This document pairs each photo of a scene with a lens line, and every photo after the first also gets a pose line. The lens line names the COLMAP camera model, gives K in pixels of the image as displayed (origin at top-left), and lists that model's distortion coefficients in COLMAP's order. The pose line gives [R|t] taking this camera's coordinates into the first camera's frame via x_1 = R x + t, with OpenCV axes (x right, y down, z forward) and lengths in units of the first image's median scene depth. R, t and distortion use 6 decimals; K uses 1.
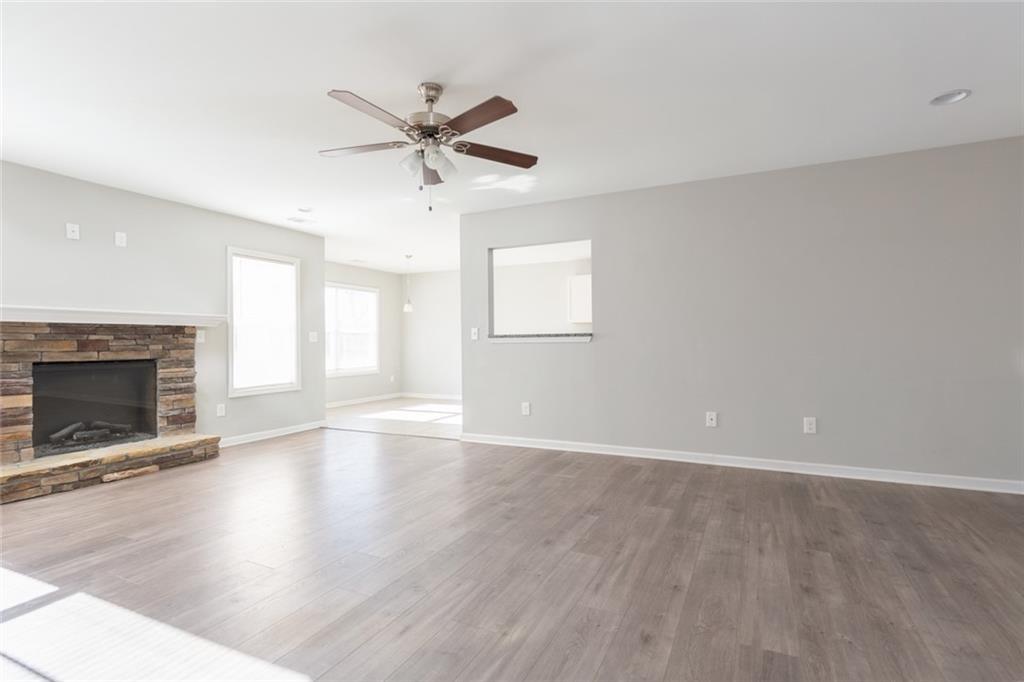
lens RADIAL K [[475.3, 0, 521.0], [0, 475.3, 341.0], [0, 0, 1]] dist [-0.002111, 0.000553]
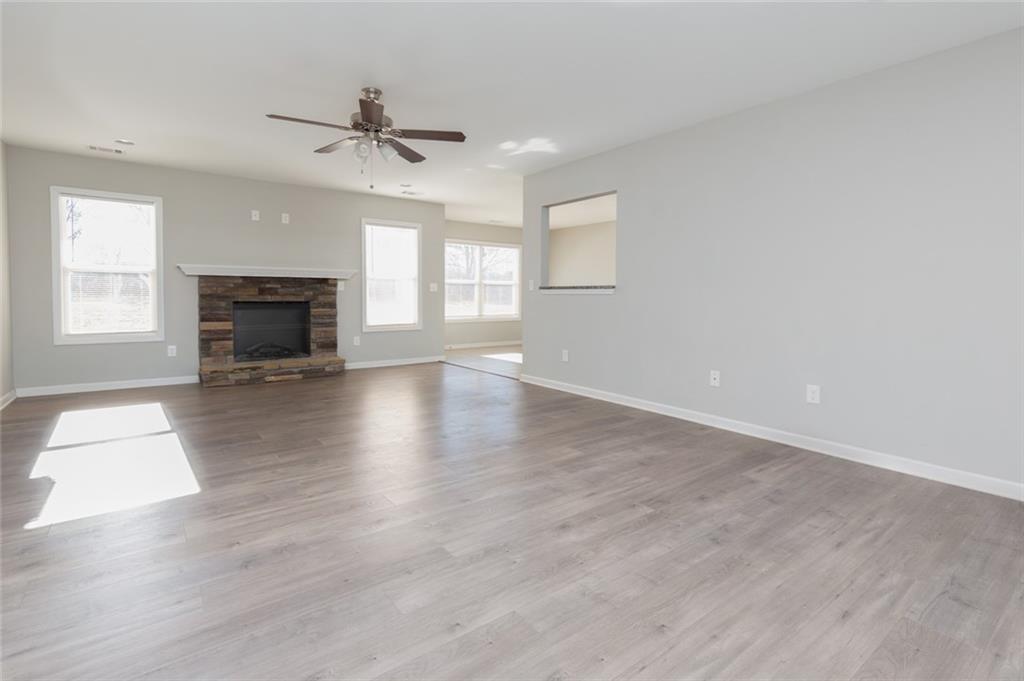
lens RADIAL K [[475.3, 0, 534.6], [0, 475.3, 308.7], [0, 0, 1]] dist [-0.002111, 0.000553]
pose [[0.901376, 0.027573, -0.432158, 0.518448], [-0.013362, 0.999267, 0.035886, -0.000317], [0.432831, -0.026572, 0.901083, 0.013094]]
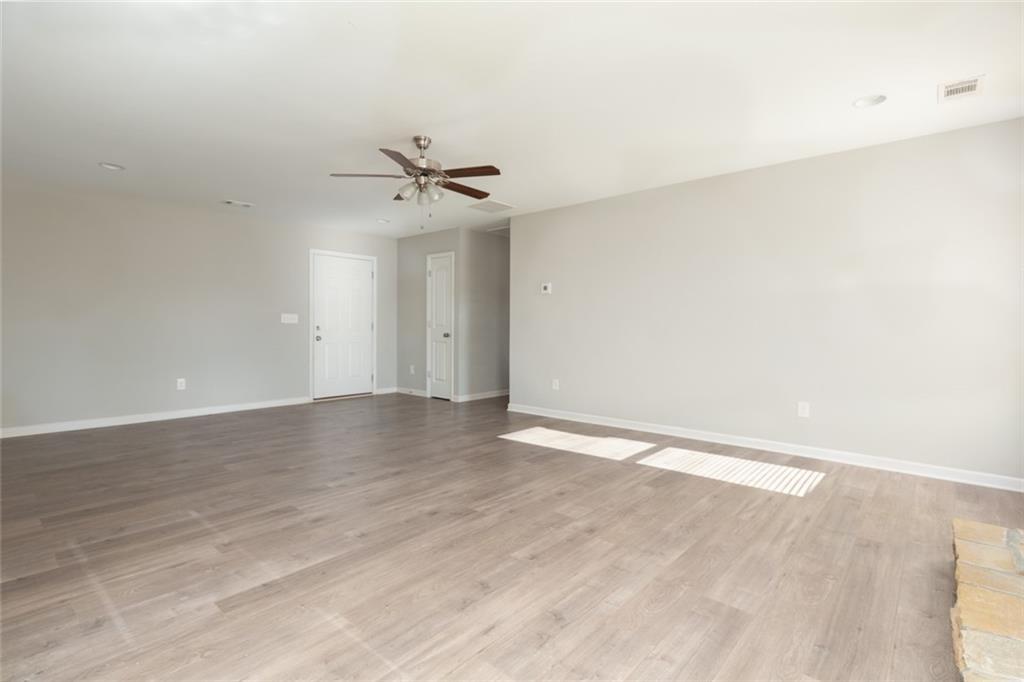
lens RADIAL K [[475.3, 0, 519.0], [0, 475.3, 336.3], [0, 0, 1]] dist [-0.002111, 0.000553]
pose [[-0.955469, -0.004333, 0.295061, -0.576352], [0.000324, 0.999876, 0.015732, 0.008821], [-0.295092, 0.015127, -0.955349, 1.496612]]
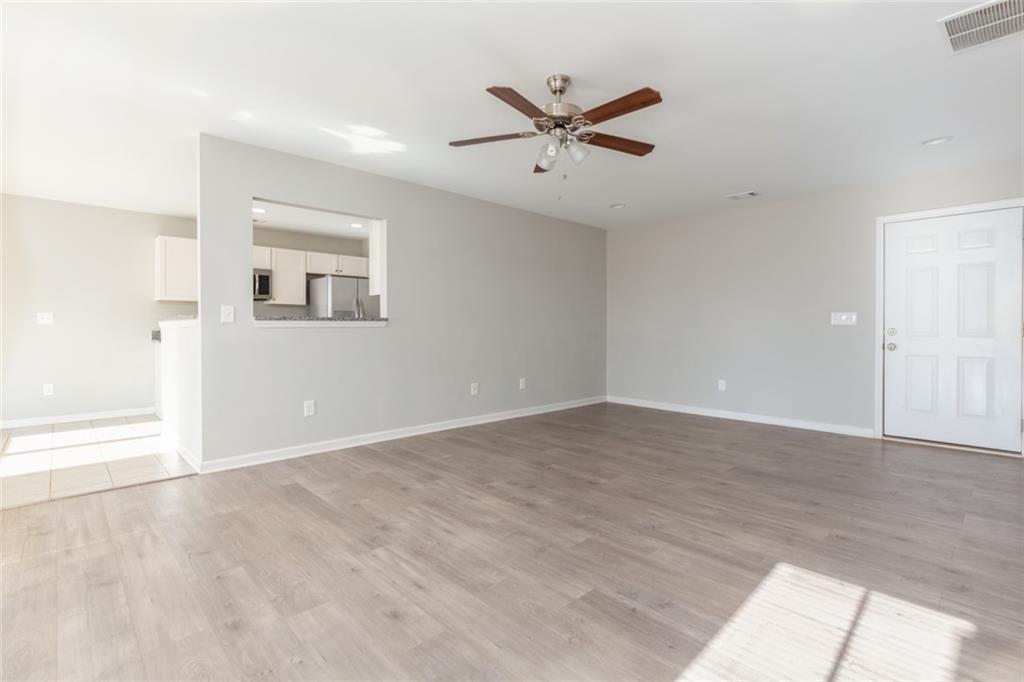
lens RADIAL K [[475.3, 0, 516.2], [0, 475.3, 331.0], [0, 0, 1]] dist [-0.002111, 0.000553]
pose [[0.366262, -0.000784, 0.930511, -0.789902], [-0.006428, 0.999974, 0.003373, 0.006495], [-0.930489, -0.007216, 0.366248, 0.471581]]
